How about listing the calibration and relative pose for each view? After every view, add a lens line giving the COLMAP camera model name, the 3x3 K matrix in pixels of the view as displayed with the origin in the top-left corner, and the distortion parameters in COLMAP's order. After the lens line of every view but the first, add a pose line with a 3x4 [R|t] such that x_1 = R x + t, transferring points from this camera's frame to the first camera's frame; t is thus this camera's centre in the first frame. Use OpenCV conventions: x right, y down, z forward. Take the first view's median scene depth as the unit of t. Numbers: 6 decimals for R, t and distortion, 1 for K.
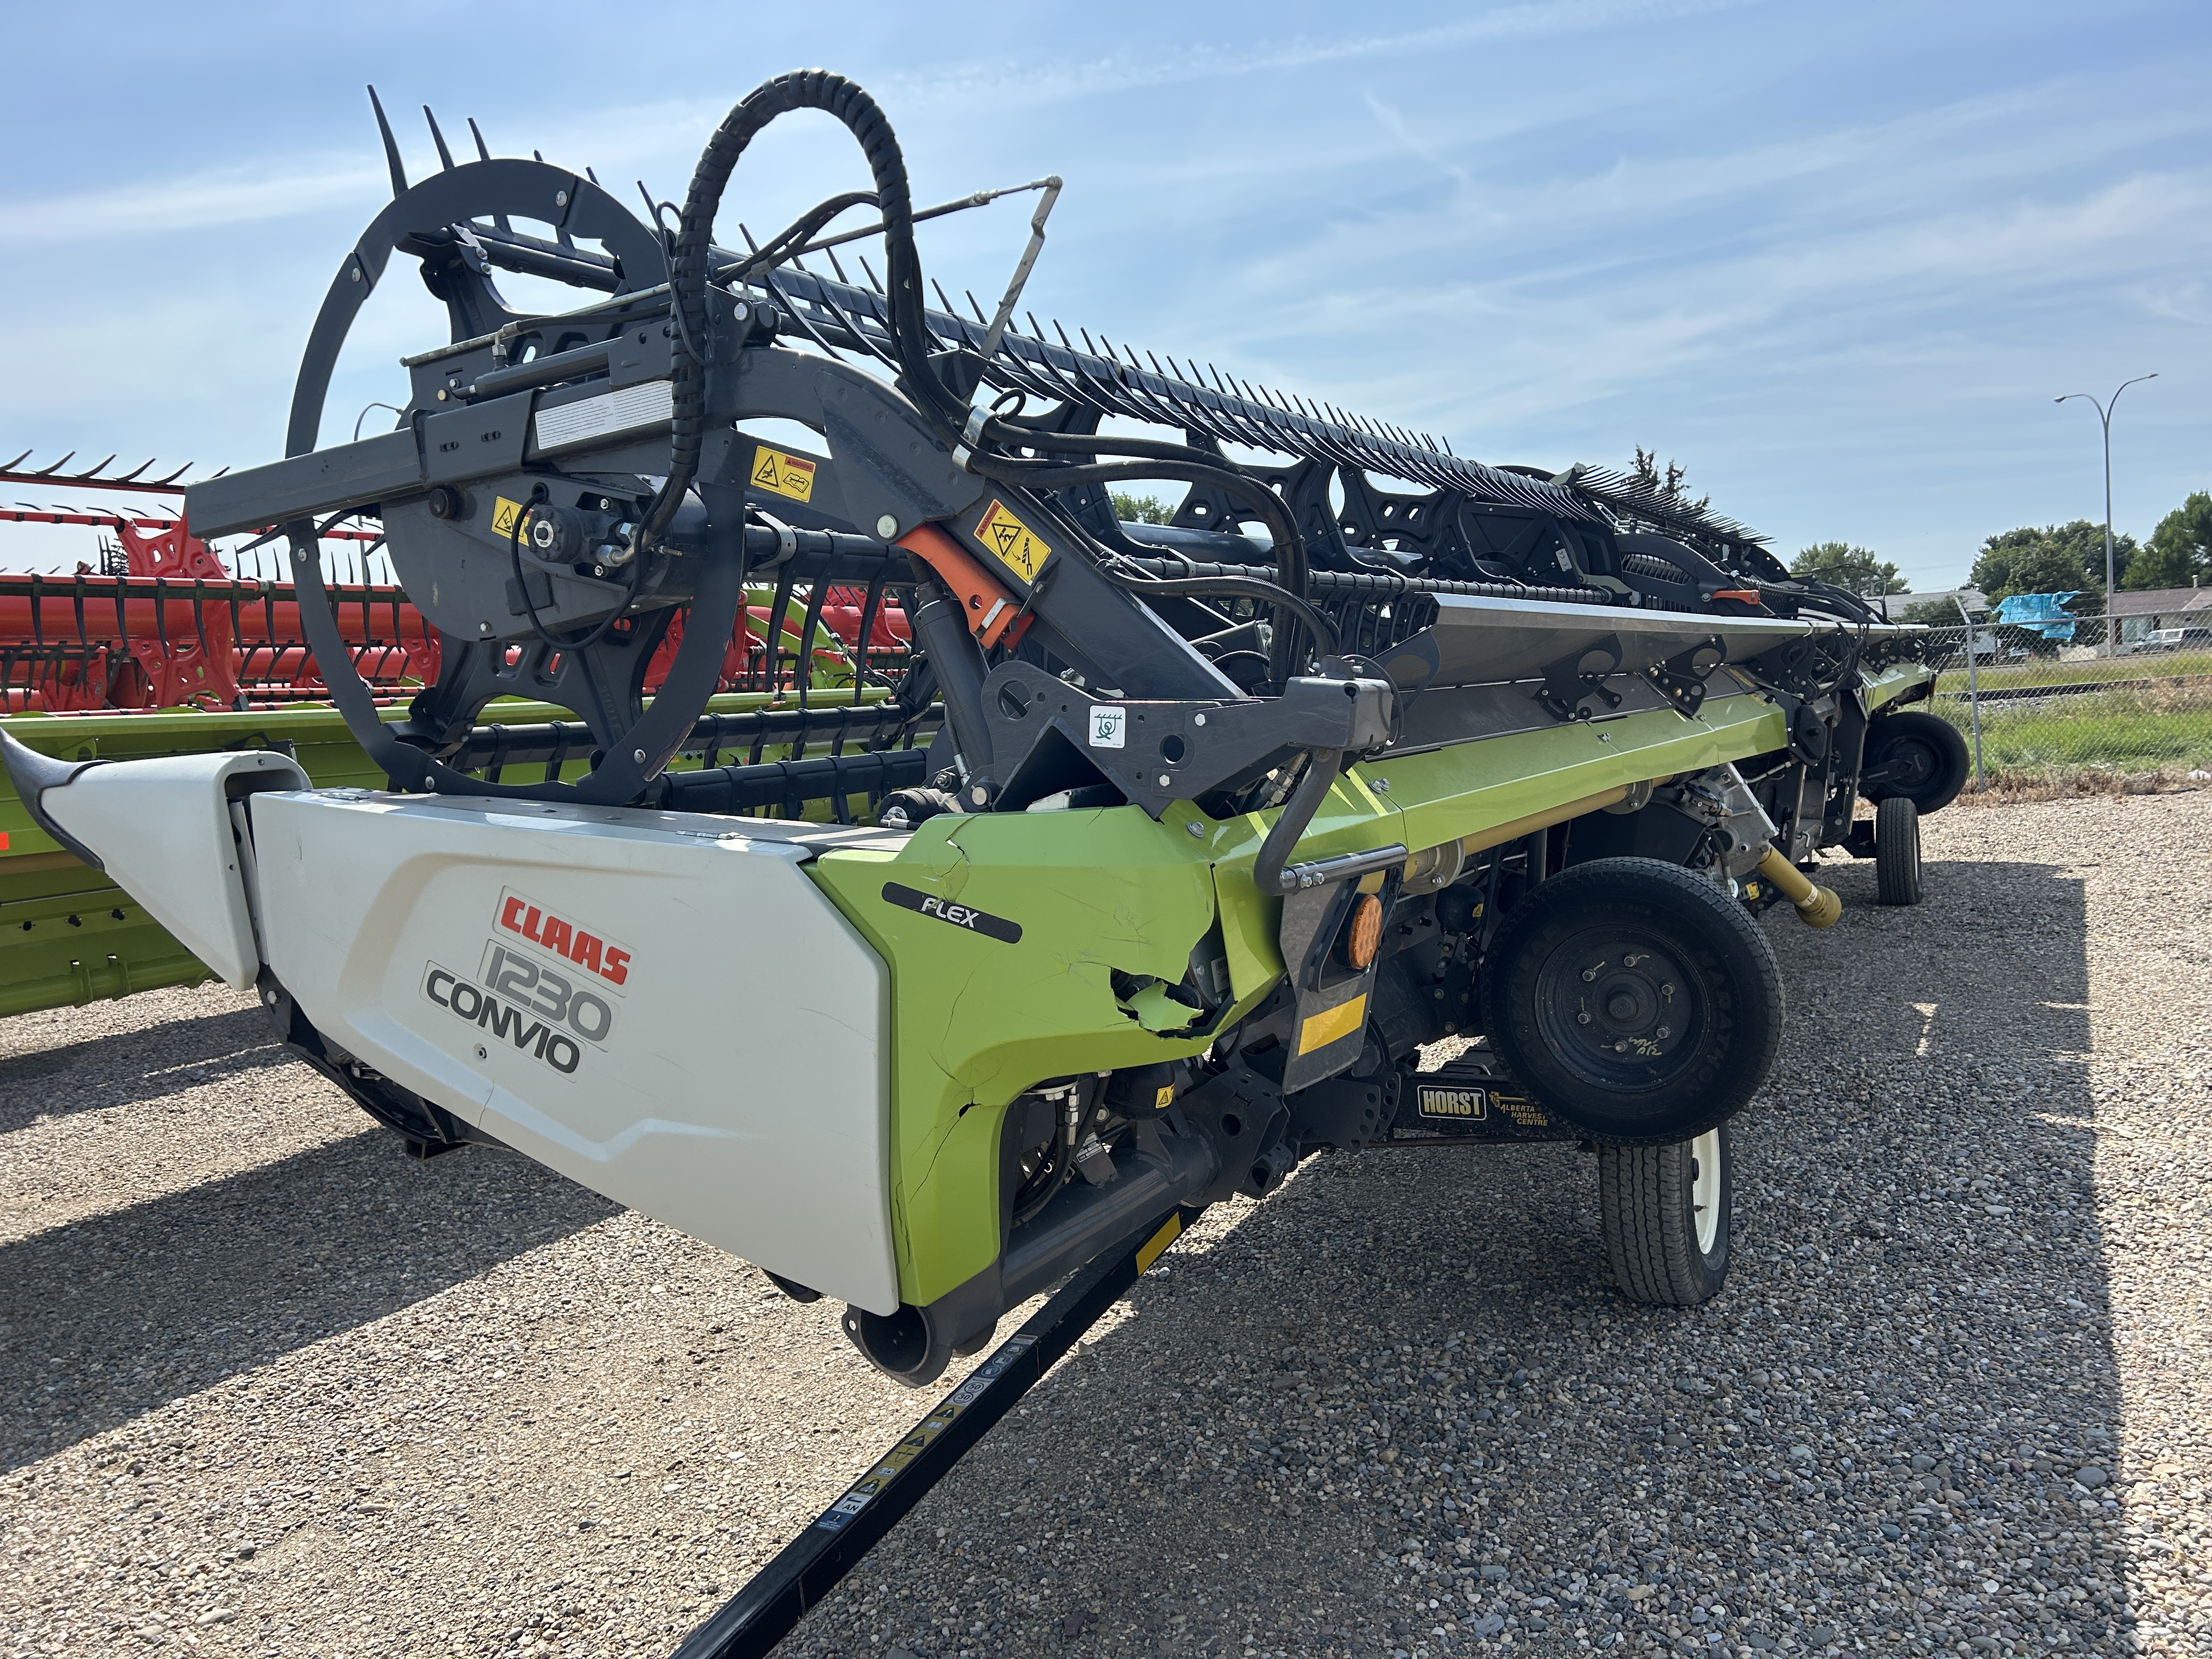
lens RADIAL K [[1673.7, 0, 1086.6], [0, 1673.7, 824.4], [0, 0, 1]] dist [0.062973, -0.071503]
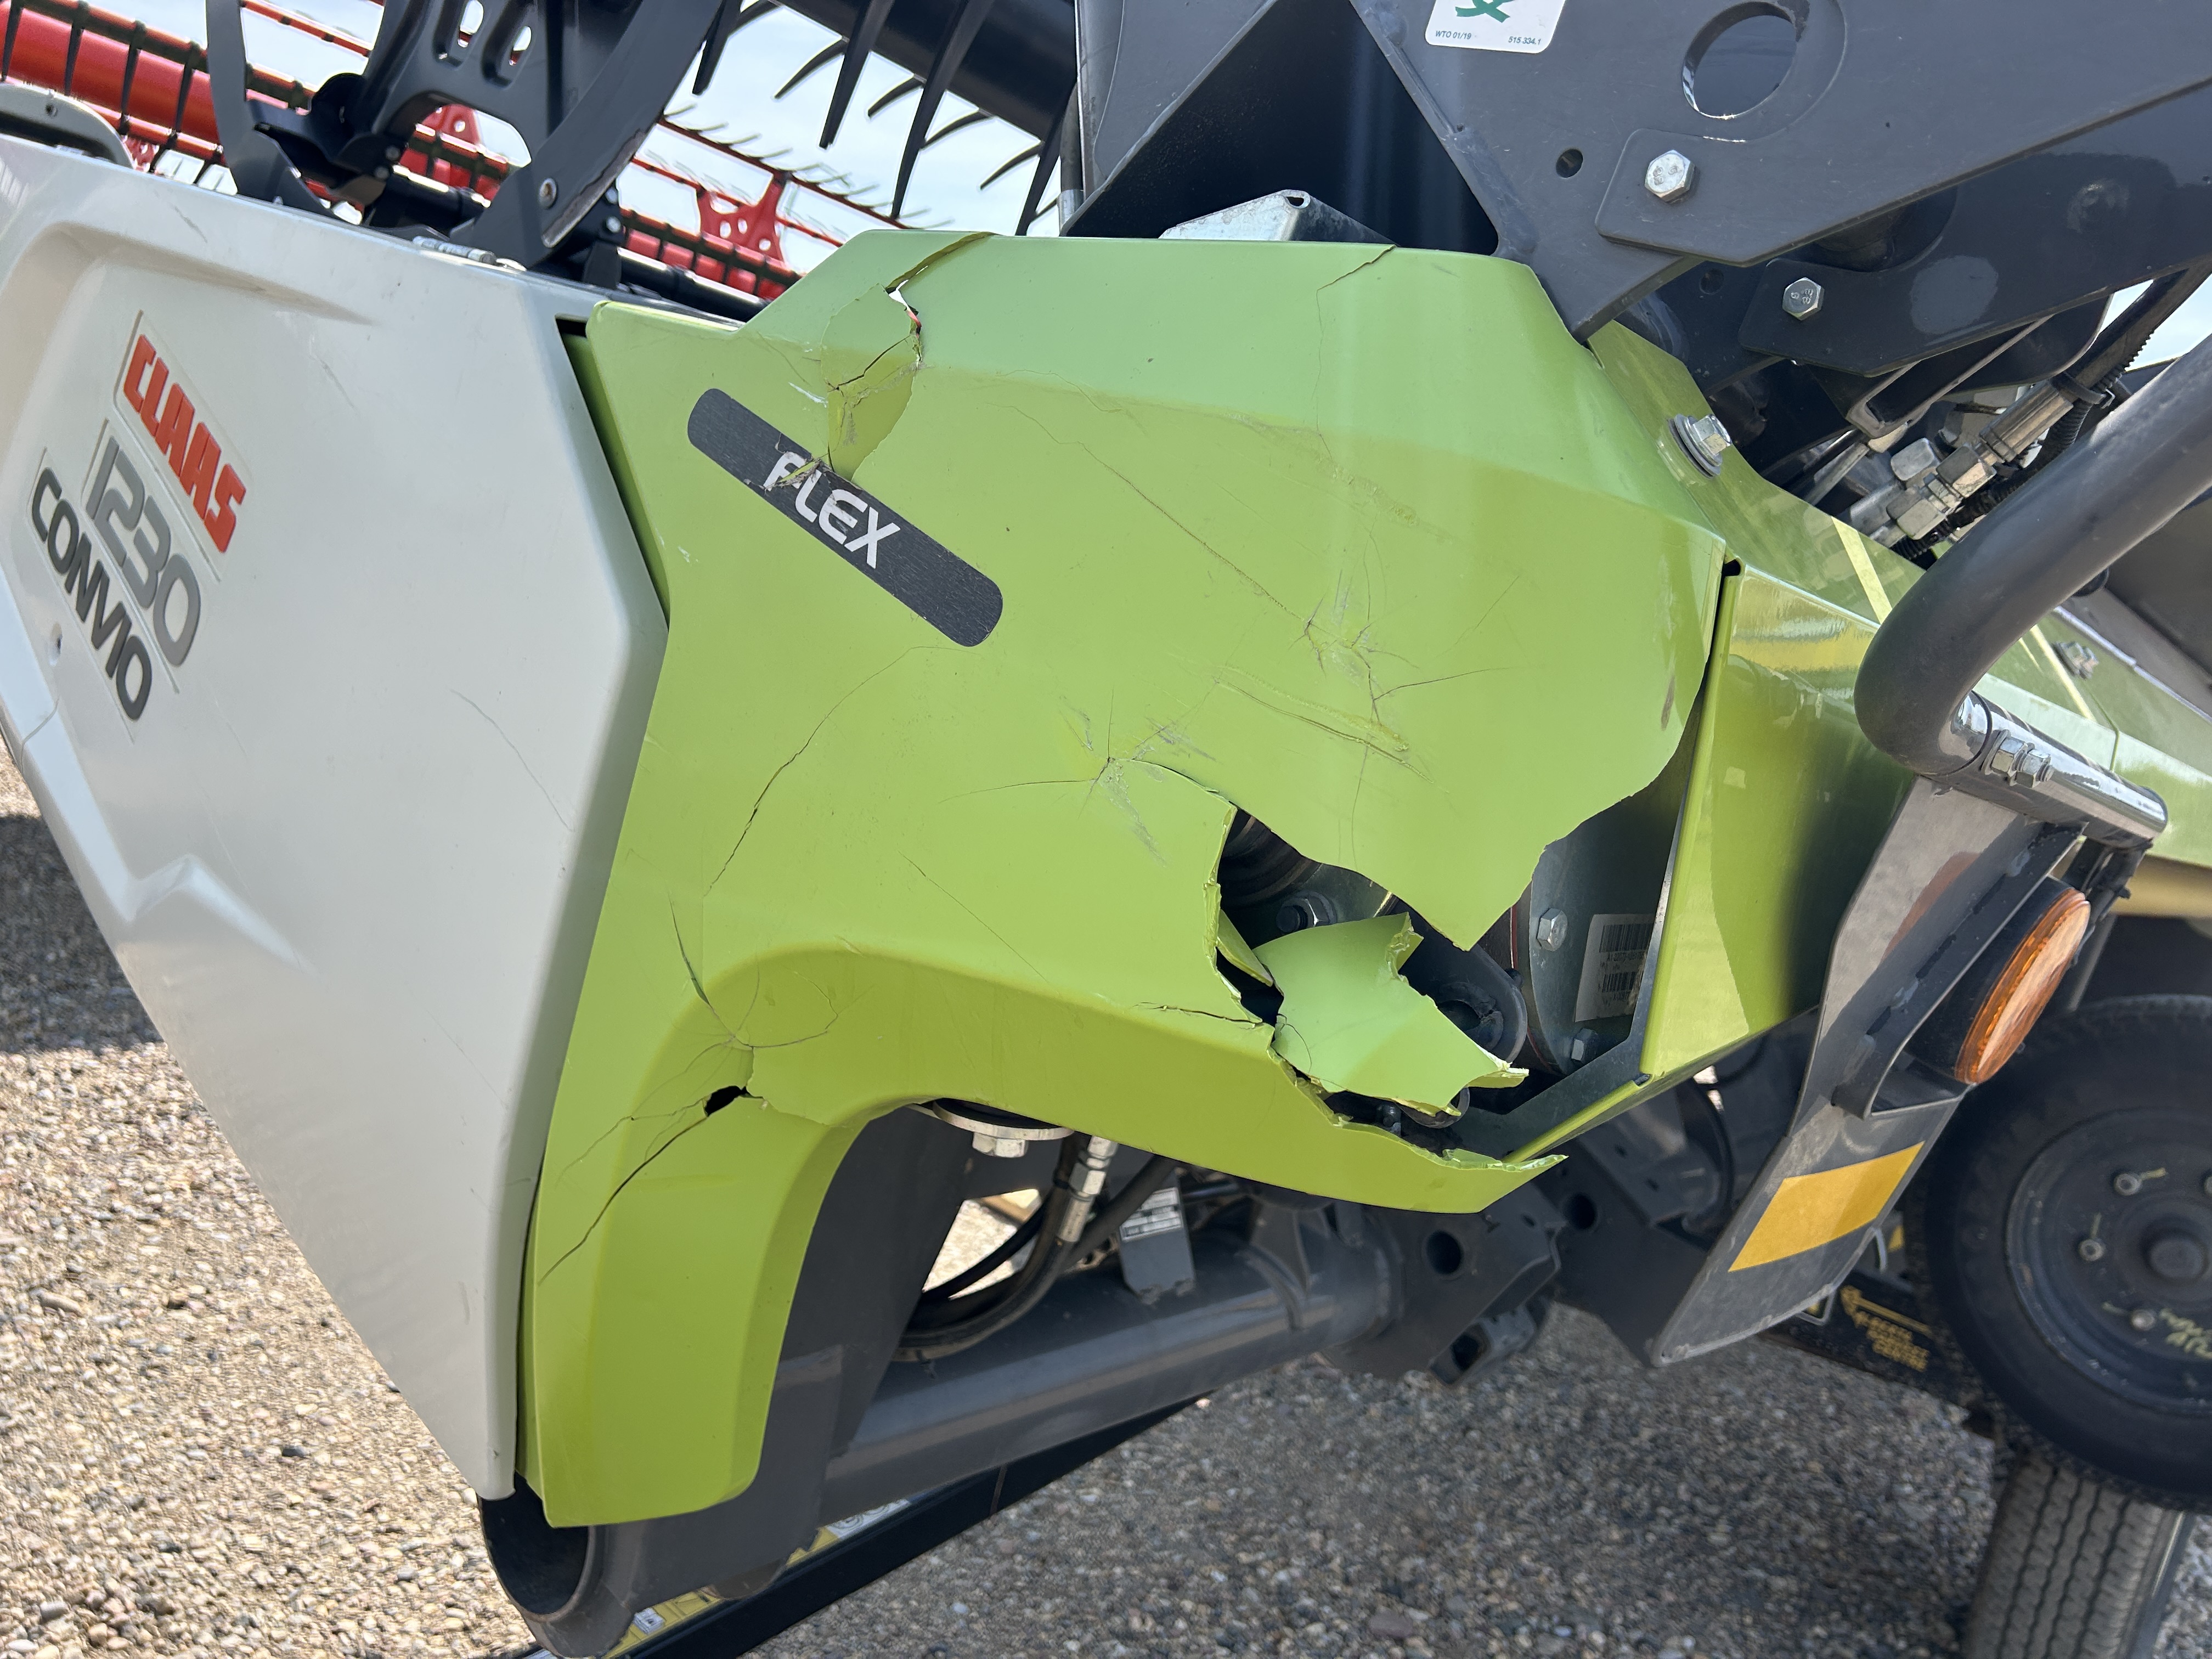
lens RADIAL K [[1673.7, 0, 1086.6], [0, 1673.7, 824.4], [0, 0, 1]] dist [0.062973, -0.071503]
pose [[0.938161, 0.309855, -0.154412, 0.021173], [-0.302166, 0.950562, 0.071605, 0.047529], [0.168965, -0.020519, 0.985408, 0.456105]]
